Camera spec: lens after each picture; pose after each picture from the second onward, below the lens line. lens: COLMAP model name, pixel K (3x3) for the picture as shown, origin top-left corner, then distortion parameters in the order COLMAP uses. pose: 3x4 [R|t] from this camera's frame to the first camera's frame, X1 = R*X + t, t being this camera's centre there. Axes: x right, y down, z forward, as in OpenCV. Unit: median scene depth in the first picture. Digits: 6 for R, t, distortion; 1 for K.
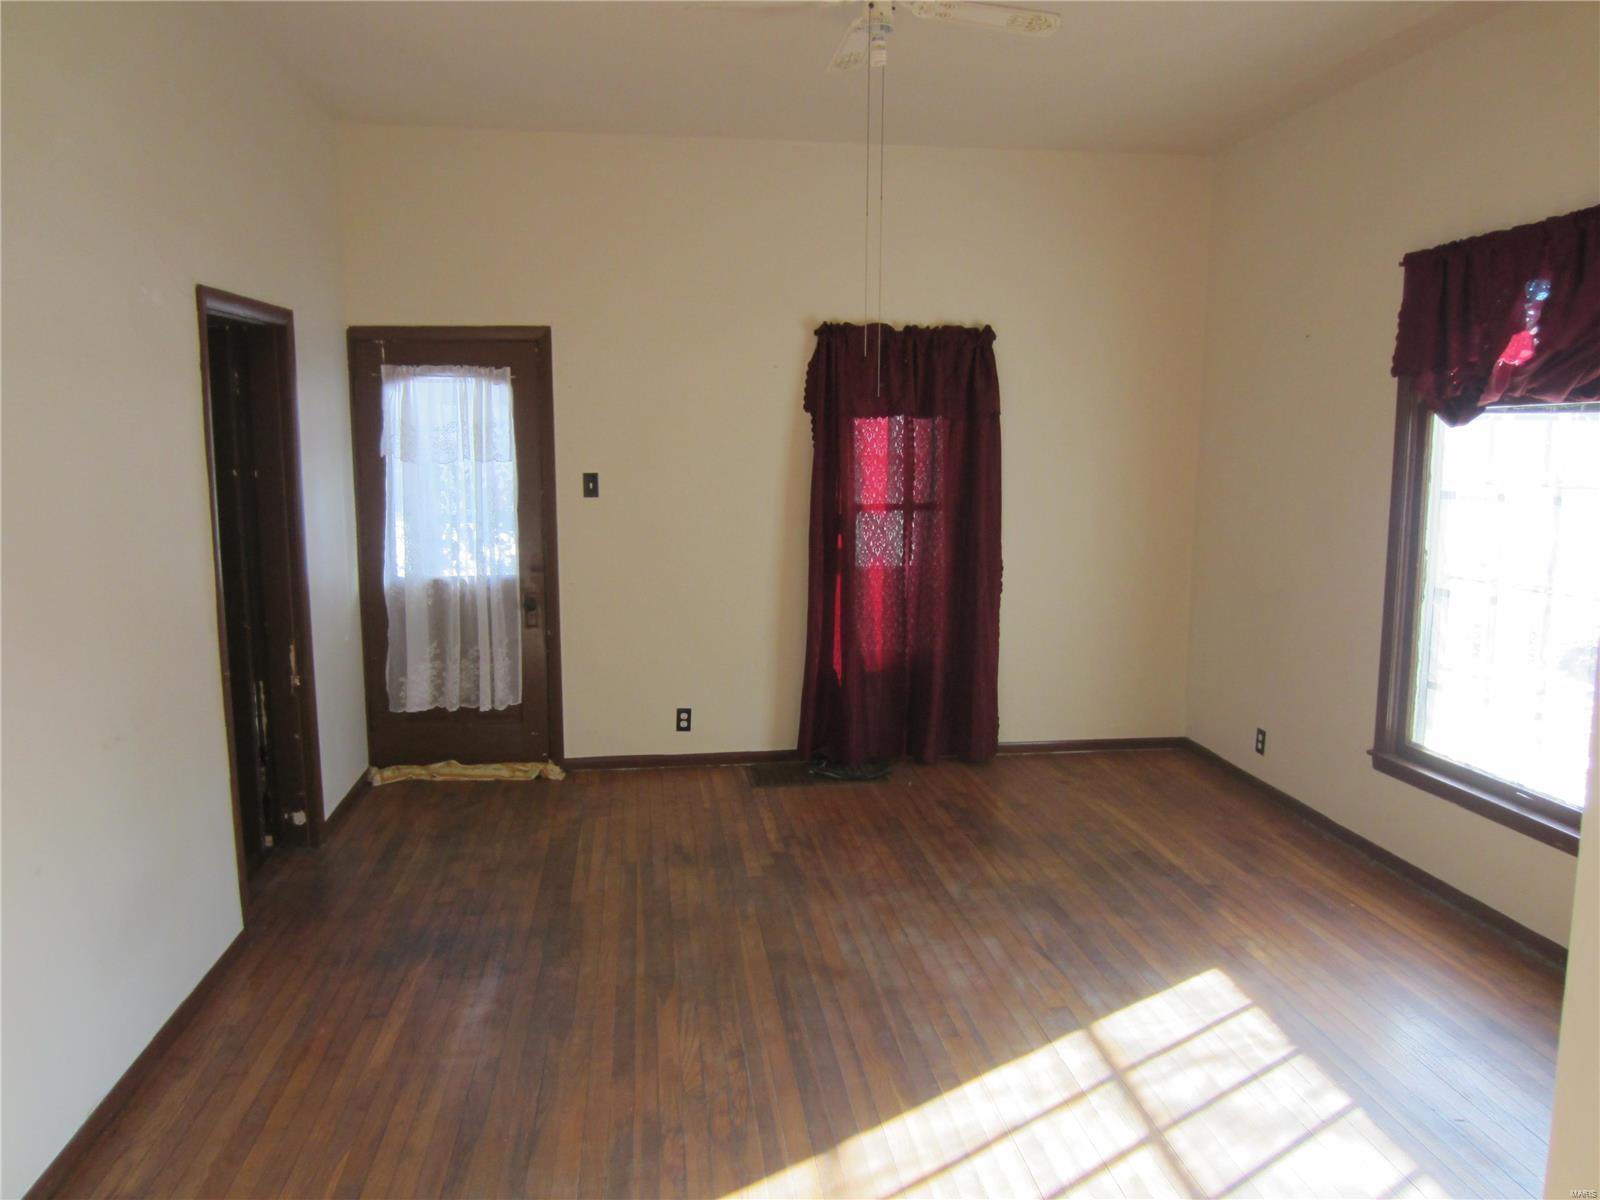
lens RADIAL K [[1146.8, 0, 800.0], [0, 1146.8, 600.0], [0, 0, 1]] dist [-0.018199, 0.003207]
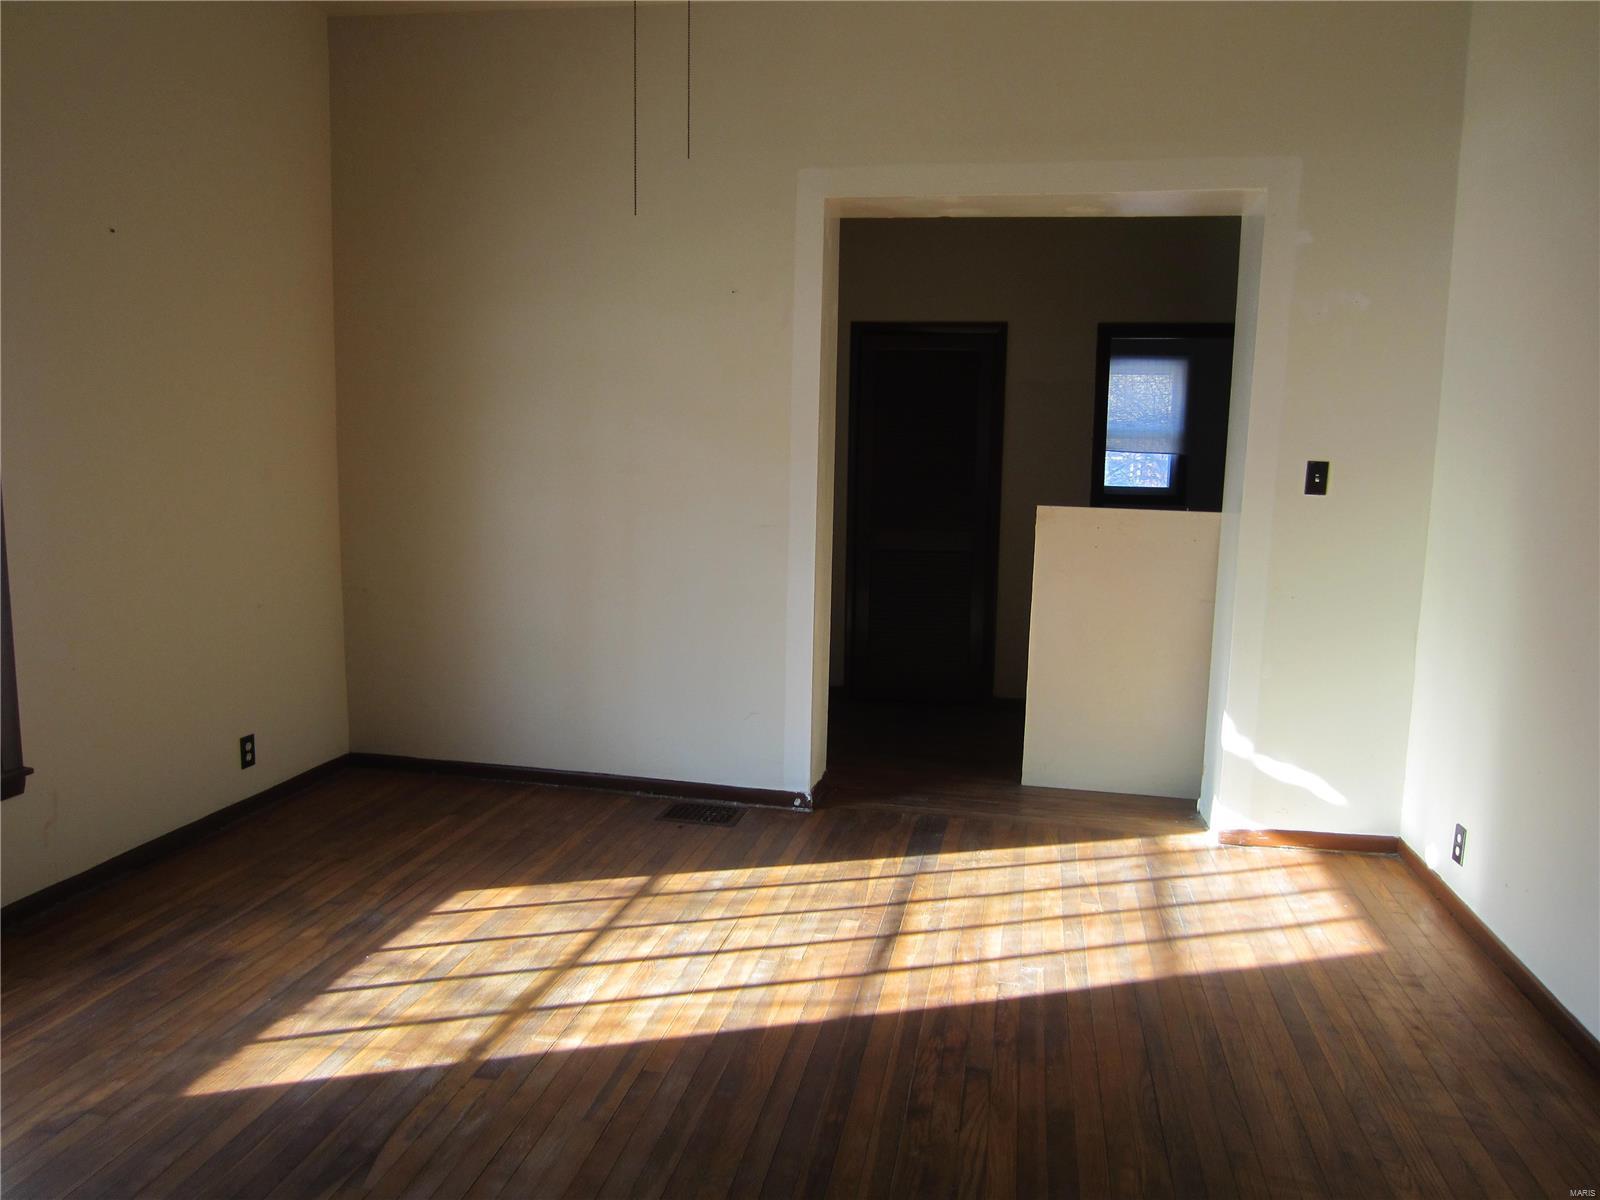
lens RADIAL K [[1146.8, 0, 800.0], [0, 1146.8, 600.0], [0, 0, 1]] dist [-0.018199, 0.003207]
pose [[-0.947309, -0.061639, 0.314334, -0.116507], [0.023968, 0.964920, 0.261448, -0.086753], [-0.319423, 0.255206, -0.912600, 0.938657]]
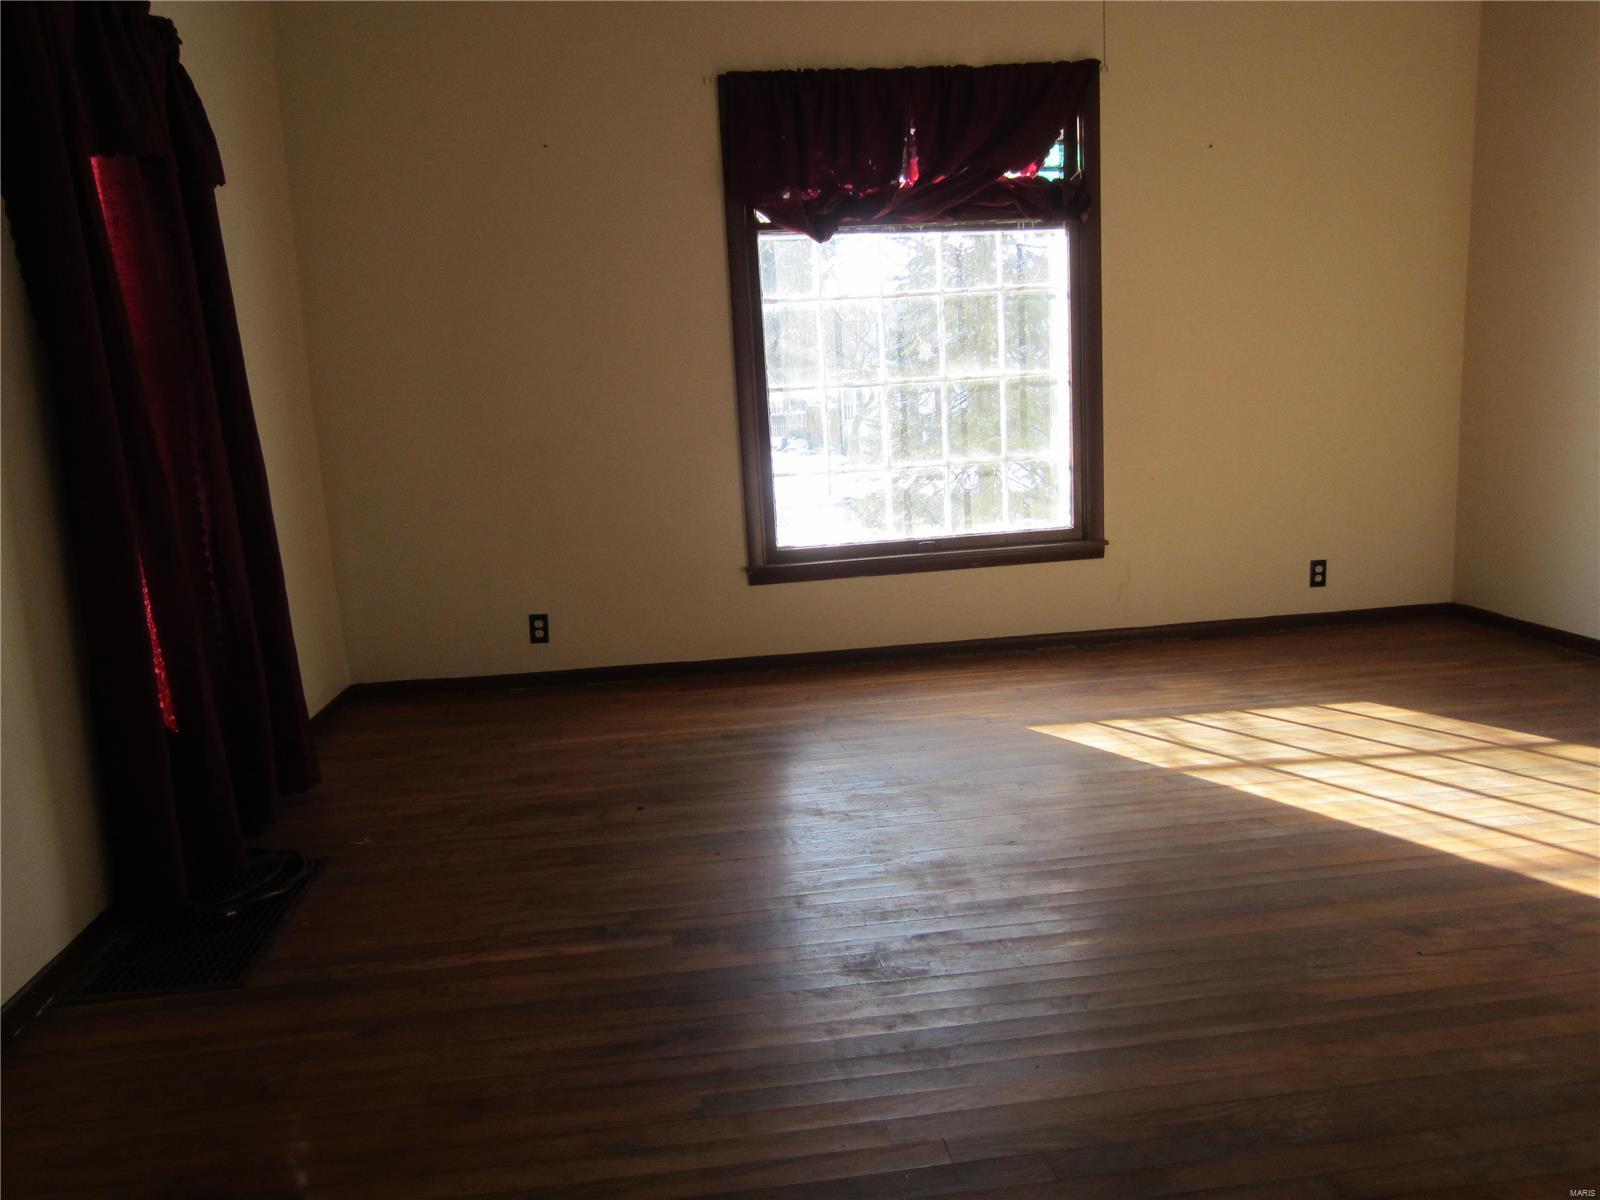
lens RADIAL K [[1146.8, 0, 800.0], [0, 1146.8, 600.0], [0, 0, 1]] dist [-0.018199, 0.003207]
pose [[0.008244, -0.177881, 0.984017, -0.426114], [0.186883, 0.966987, 0.173237, -0.009003], [-0.982348, 0.182468, 0.041215, 0.751015]]
